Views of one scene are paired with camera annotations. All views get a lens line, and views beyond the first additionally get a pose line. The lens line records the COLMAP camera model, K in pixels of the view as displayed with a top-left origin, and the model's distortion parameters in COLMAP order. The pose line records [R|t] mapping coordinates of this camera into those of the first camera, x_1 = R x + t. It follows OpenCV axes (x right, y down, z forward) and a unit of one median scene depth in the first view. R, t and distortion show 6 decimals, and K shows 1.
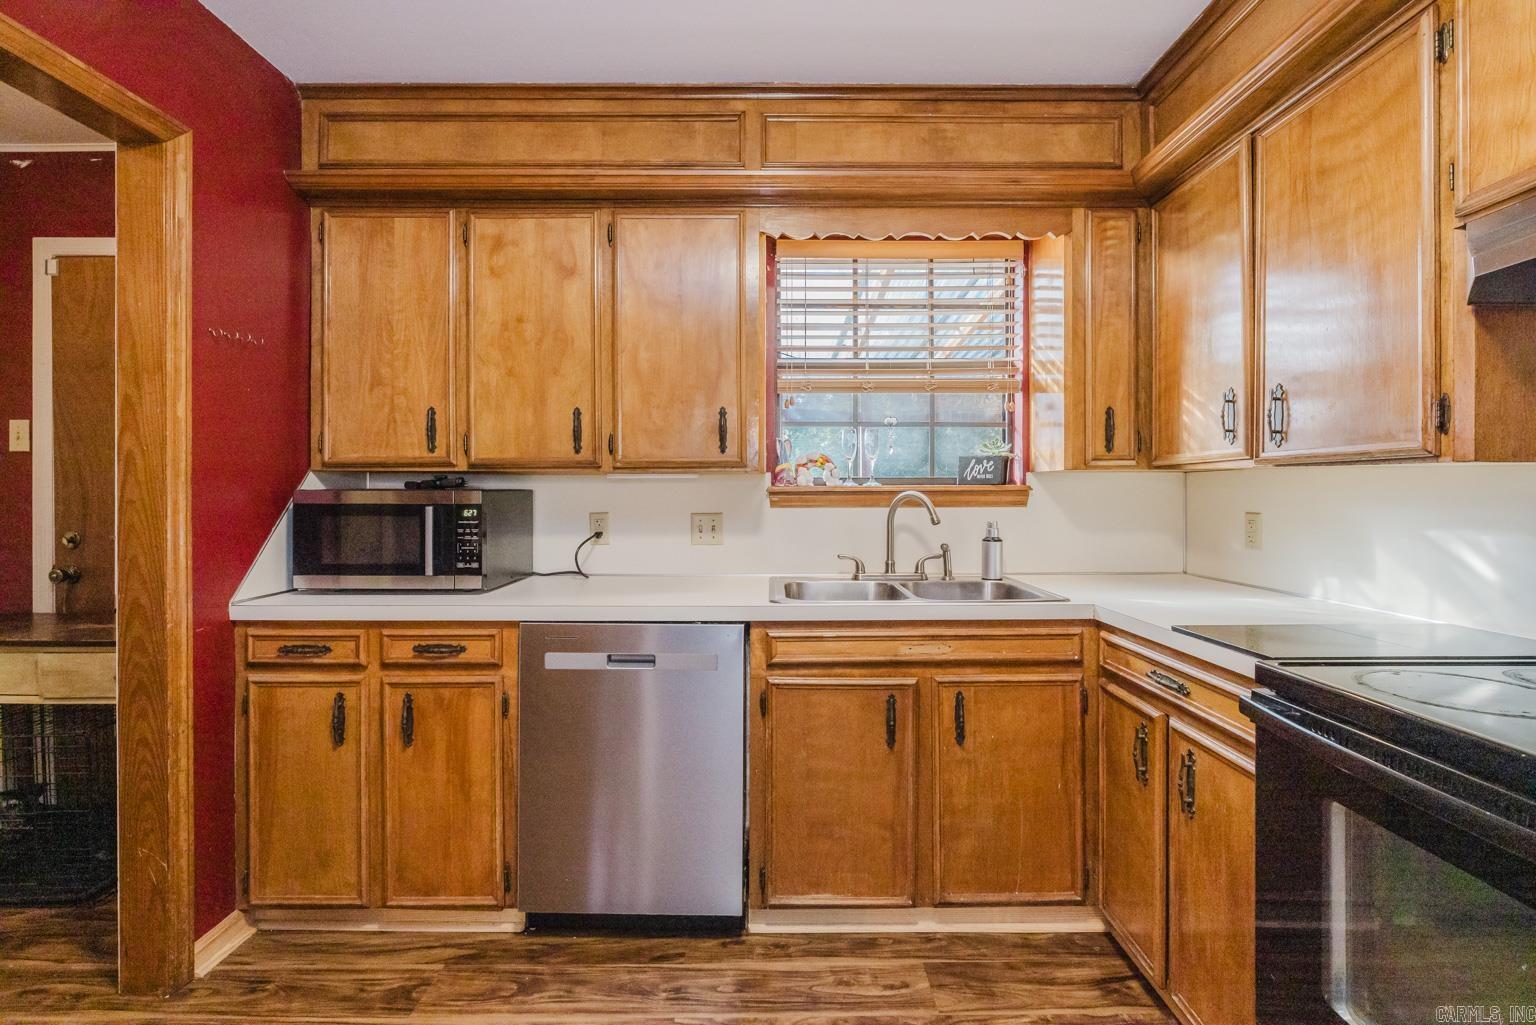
lens RADIAL K [[685.5, 0, 768.9], [0, 685.5, 487.4], [0, 0, 1]] dist [-0.004633, 0.000184]
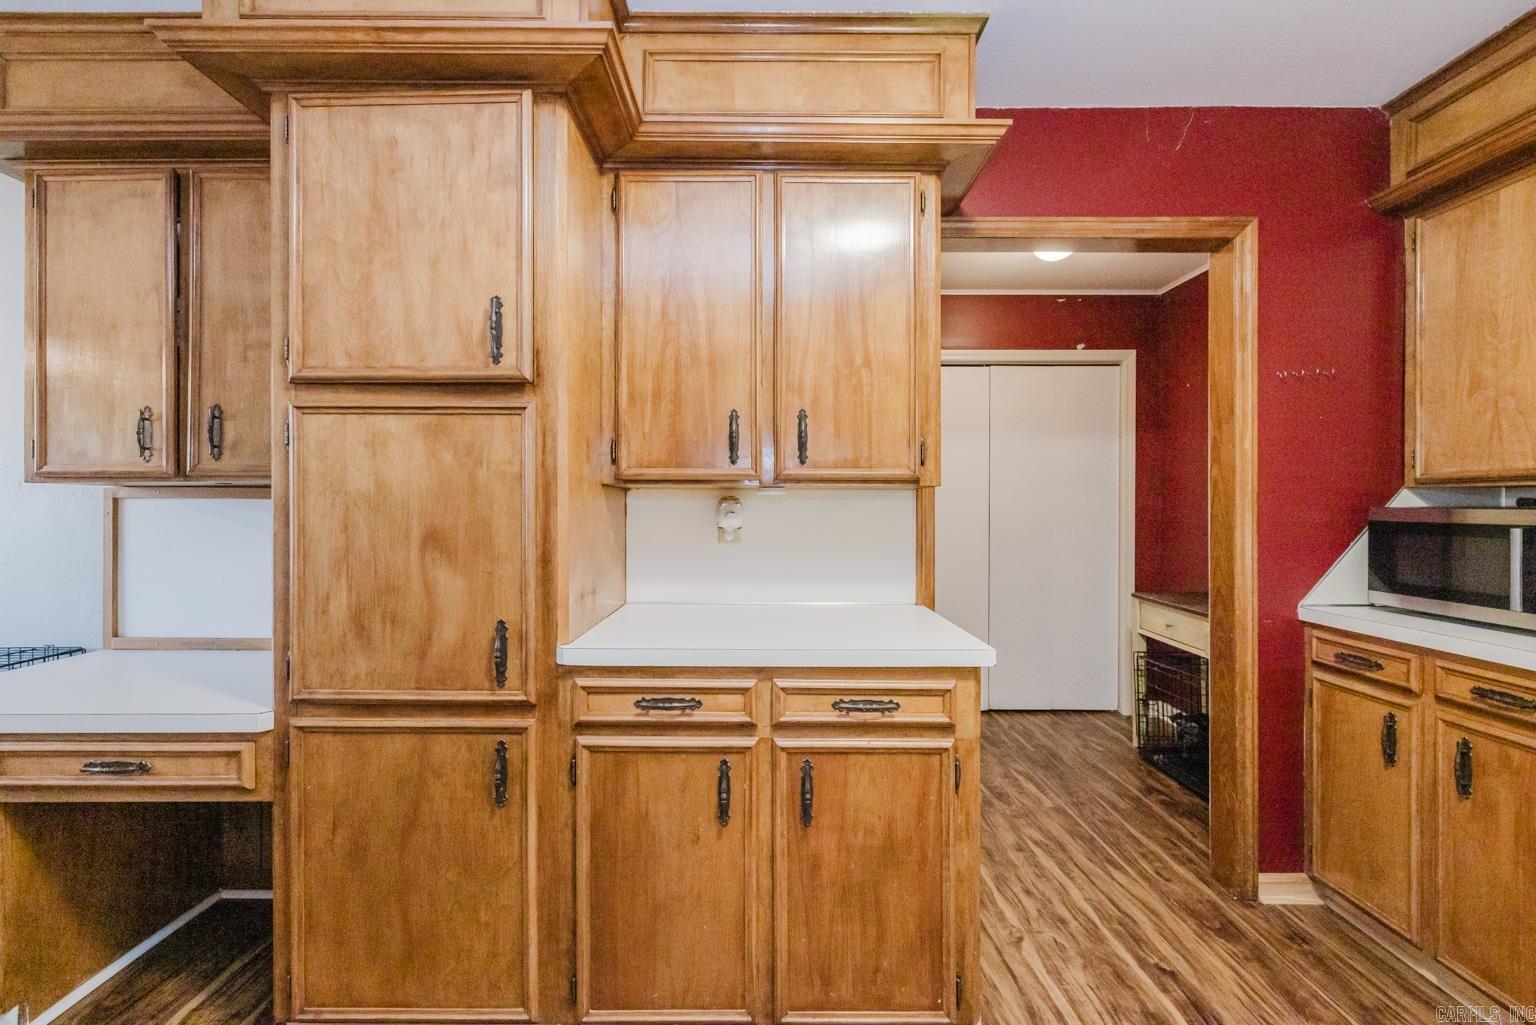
lens RADIAL K [[648.6, 0, 763.2], [0, 648.6, 512.0], [0, 0, 1]] dist [0.001119, -0.000727]
pose [[-0.002313, 0.010998, -0.999937, 0.306454], [0.001026, 0.999939, 0.010996, -0.001426], [0.999997, -0.001000, -0.002324, 0.093829]]
